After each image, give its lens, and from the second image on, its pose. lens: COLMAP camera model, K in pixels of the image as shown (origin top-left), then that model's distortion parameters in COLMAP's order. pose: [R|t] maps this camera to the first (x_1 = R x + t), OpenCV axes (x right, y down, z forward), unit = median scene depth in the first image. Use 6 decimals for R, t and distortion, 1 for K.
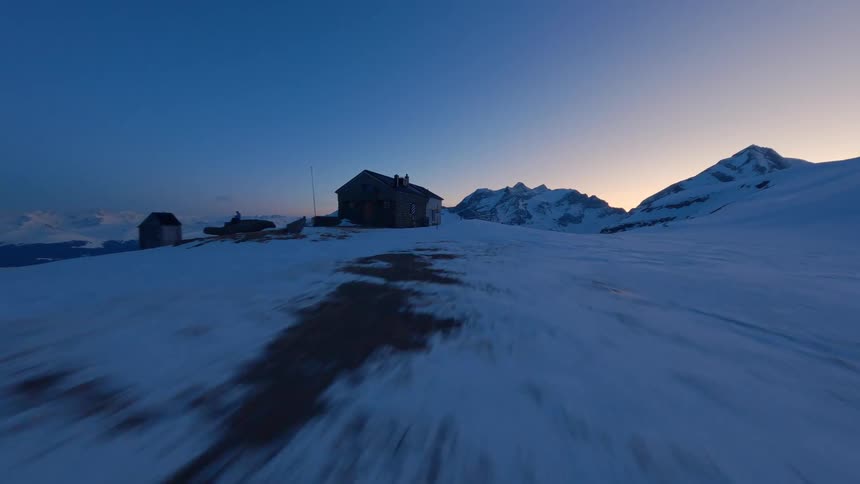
lens RADIAL K [[295.4, 0, 427.6], [0, 295.4, 242.9], [0, 0, 1]] dist [-0.002535, -0.000043]
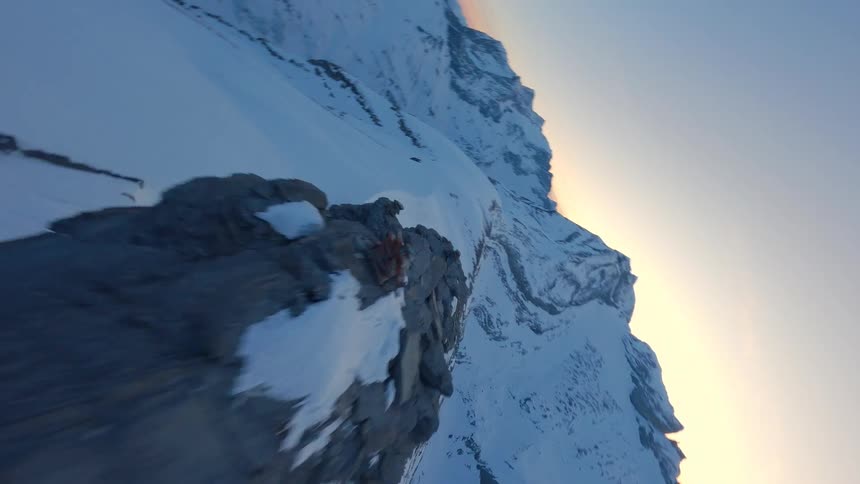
lens RADIAL K [[298.6, 0, 428.2], [0, 298.6, 242.6], [0, 0, 1]] dist [-0.010047, 0.002969]
pose [[0.527574, 0.757823, 0.383887, 0.317693], [-0.843400, 0.413155, 0.343482, -0.131042], [0.101694, -0.504983, 0.857118, 0.056536]]
